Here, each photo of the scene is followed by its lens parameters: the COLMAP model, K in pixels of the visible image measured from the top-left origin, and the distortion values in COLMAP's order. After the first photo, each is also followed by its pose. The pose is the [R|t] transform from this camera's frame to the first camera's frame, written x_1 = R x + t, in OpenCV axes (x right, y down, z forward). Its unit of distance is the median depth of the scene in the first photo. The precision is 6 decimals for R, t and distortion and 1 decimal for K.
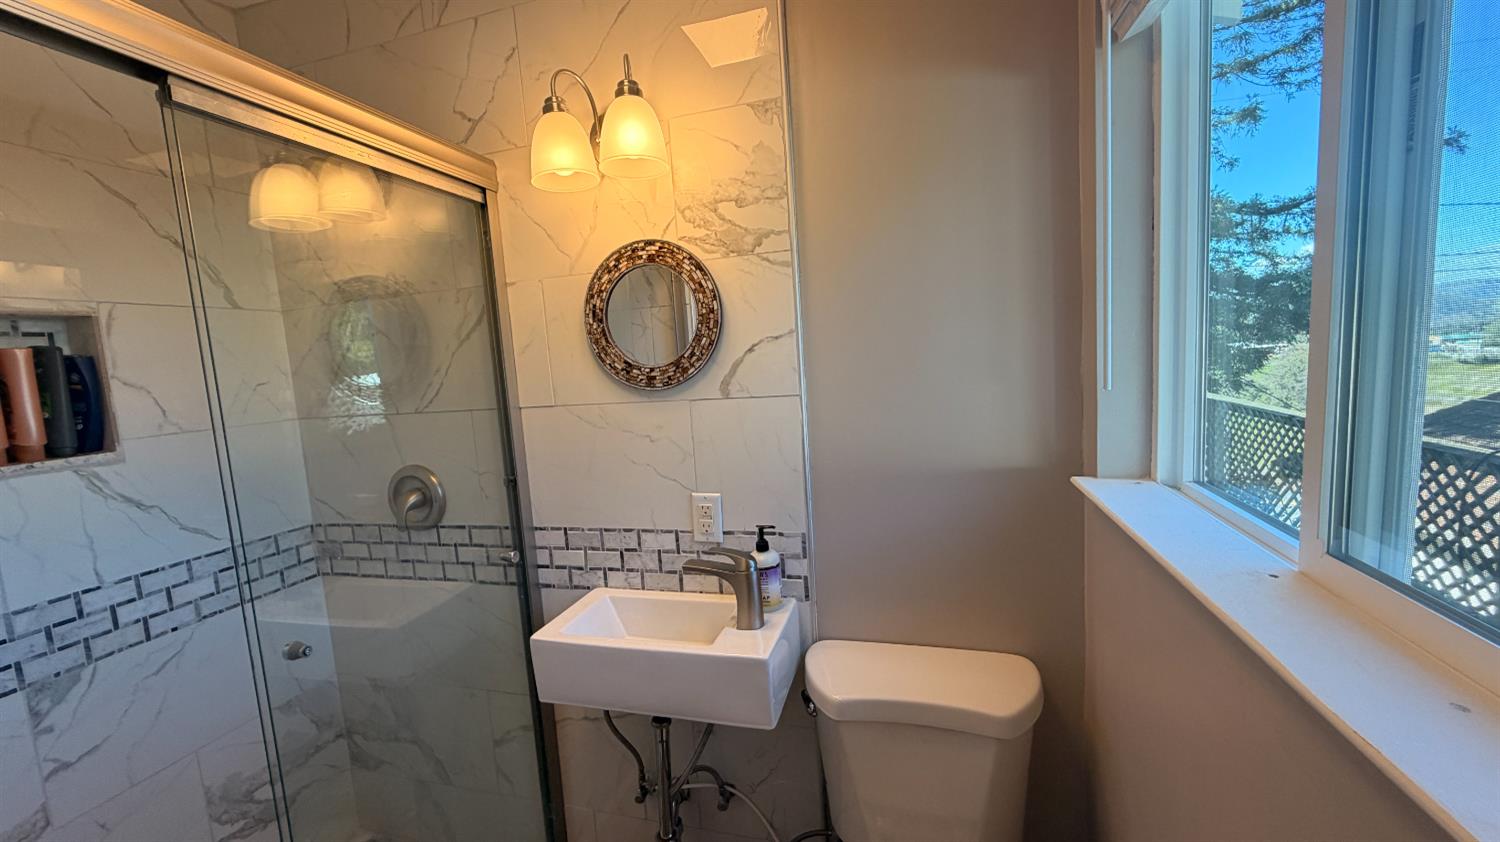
lens RADIAL K [[596.4, 0, 749.7], [0, 596.4, 422.9], [0, 0, 1]] dist [-0.001923, 0.000384]
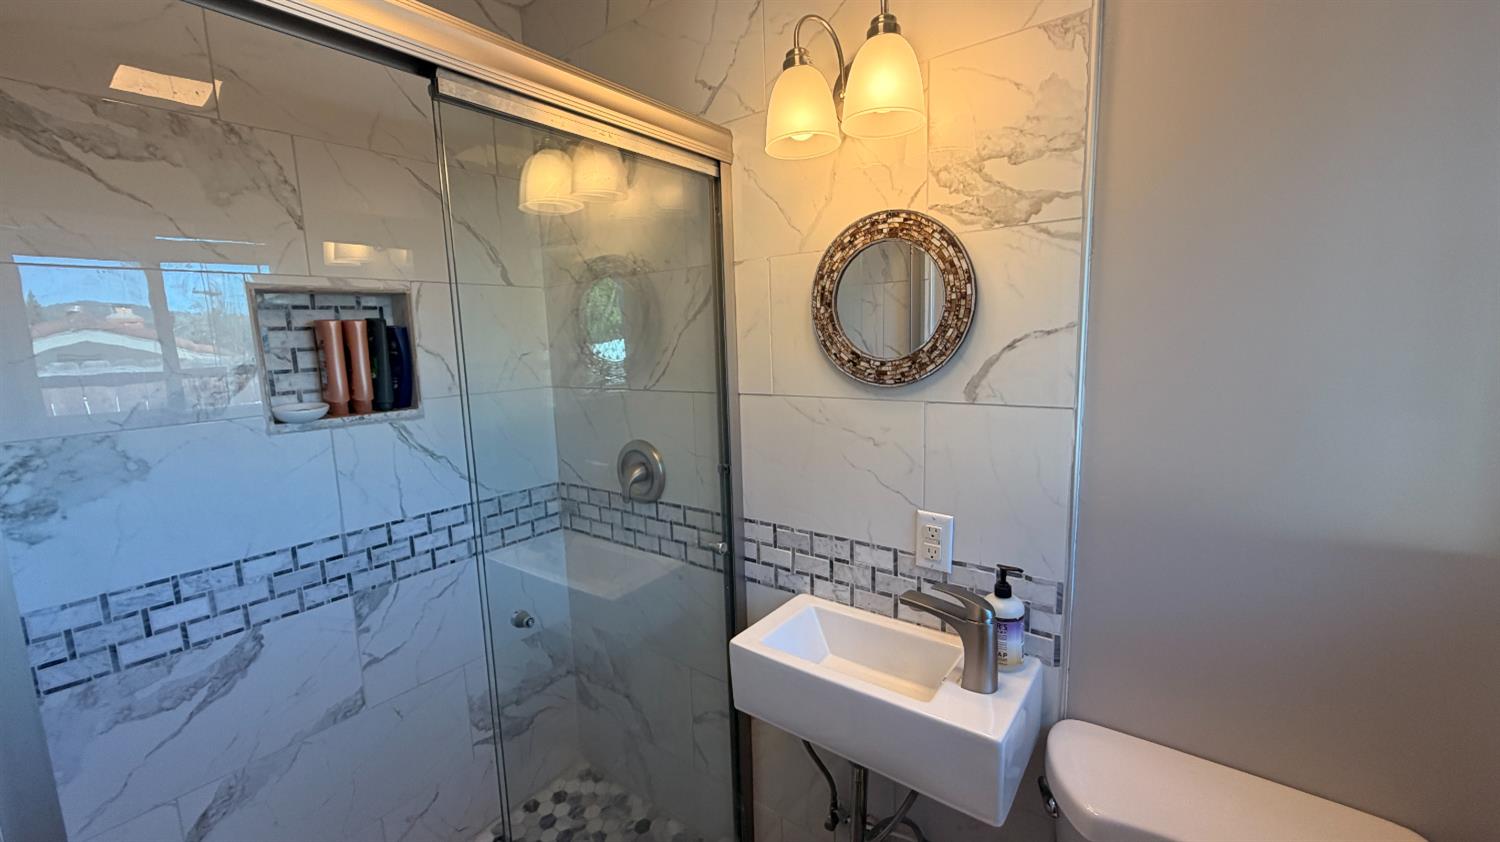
lens RADIAL K [[596.4, 0, 750.0], [0, 596.4, 418.6], [0, 0, 1]] dist [-0.001923, 0.000384]
pose [[0.932368, 0.086245, -0.351073, -0.033838], [-0.070405, 0.995850, 0.057662, -0.046174], [0.354589, -0.029045, 0.934571, 0.126025]]
